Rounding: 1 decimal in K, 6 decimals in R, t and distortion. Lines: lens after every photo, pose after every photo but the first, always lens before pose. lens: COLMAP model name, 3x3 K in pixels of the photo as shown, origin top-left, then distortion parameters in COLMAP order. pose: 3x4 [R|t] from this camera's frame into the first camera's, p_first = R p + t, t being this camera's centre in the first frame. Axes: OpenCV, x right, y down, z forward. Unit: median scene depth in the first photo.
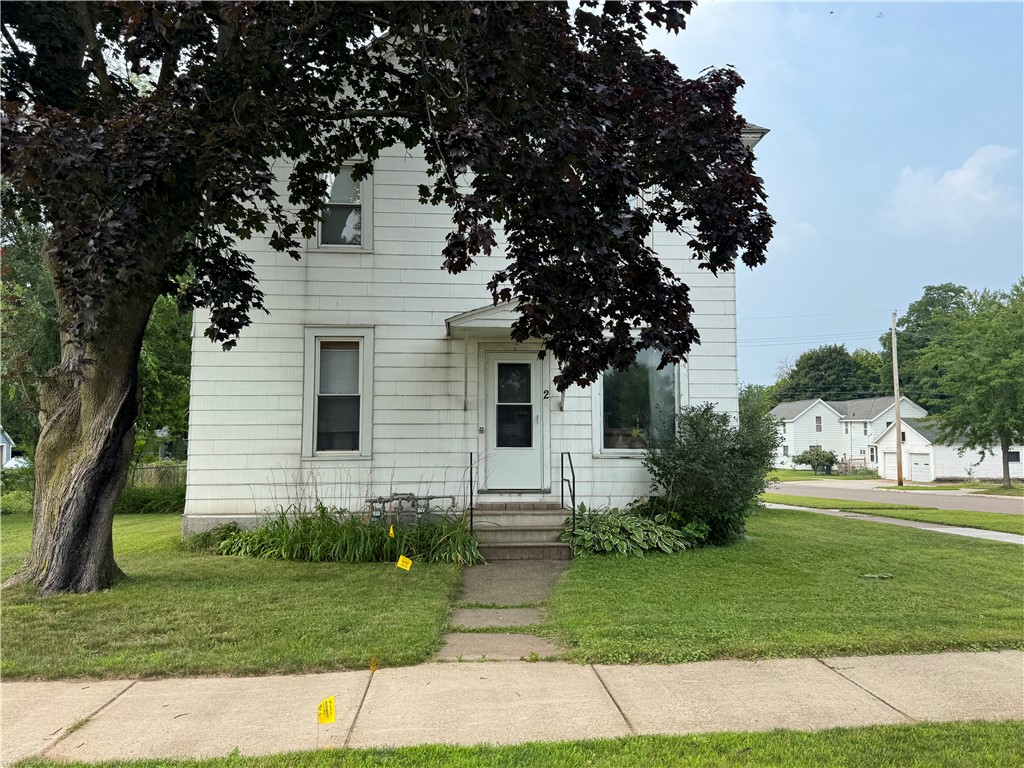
lens RADIAL K [[795.4, 0, 513.0], [0, 795.4, 374.4], [0, 0, 1]] dist [0.016024, -0.018701]
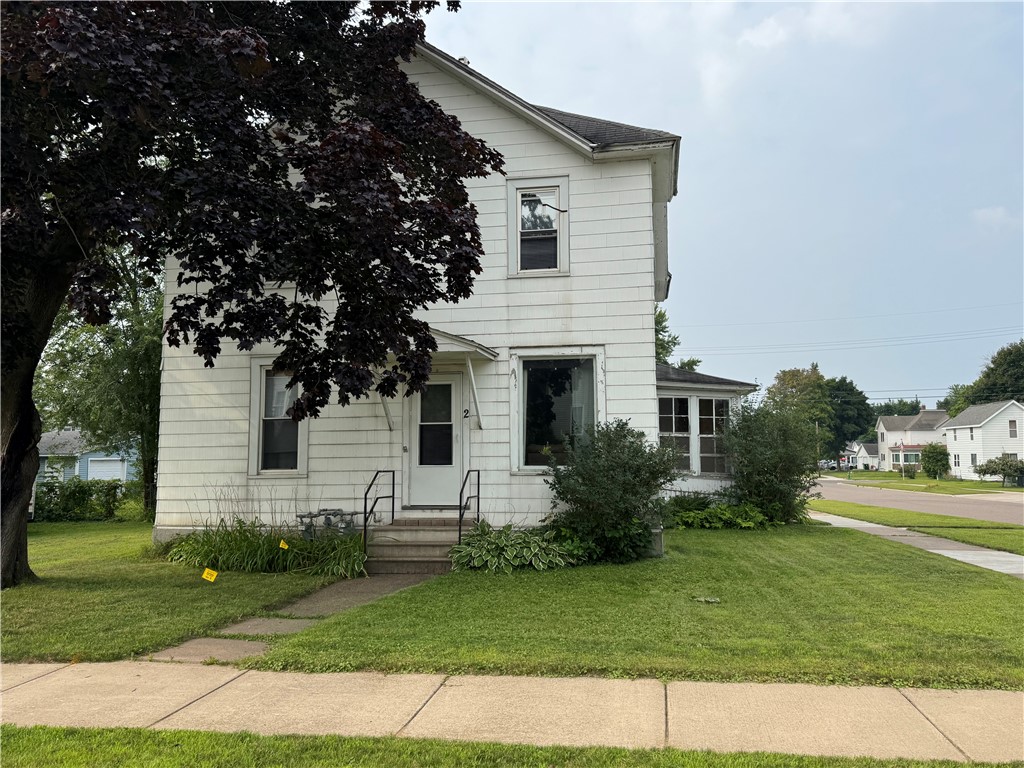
lens RADIAL K [[795.4, 0, 469.6], [0, 795.4, 371.1], [0, 0, 1]] dist [0.016024, -0.018701]
pose [[0.969226, -0.034959, -0.243678, 0.309168], [0.030578, 0.999296, -0.021739, -0.007856], [0.244266, 0.013619, 0.969613, -0.002649]]
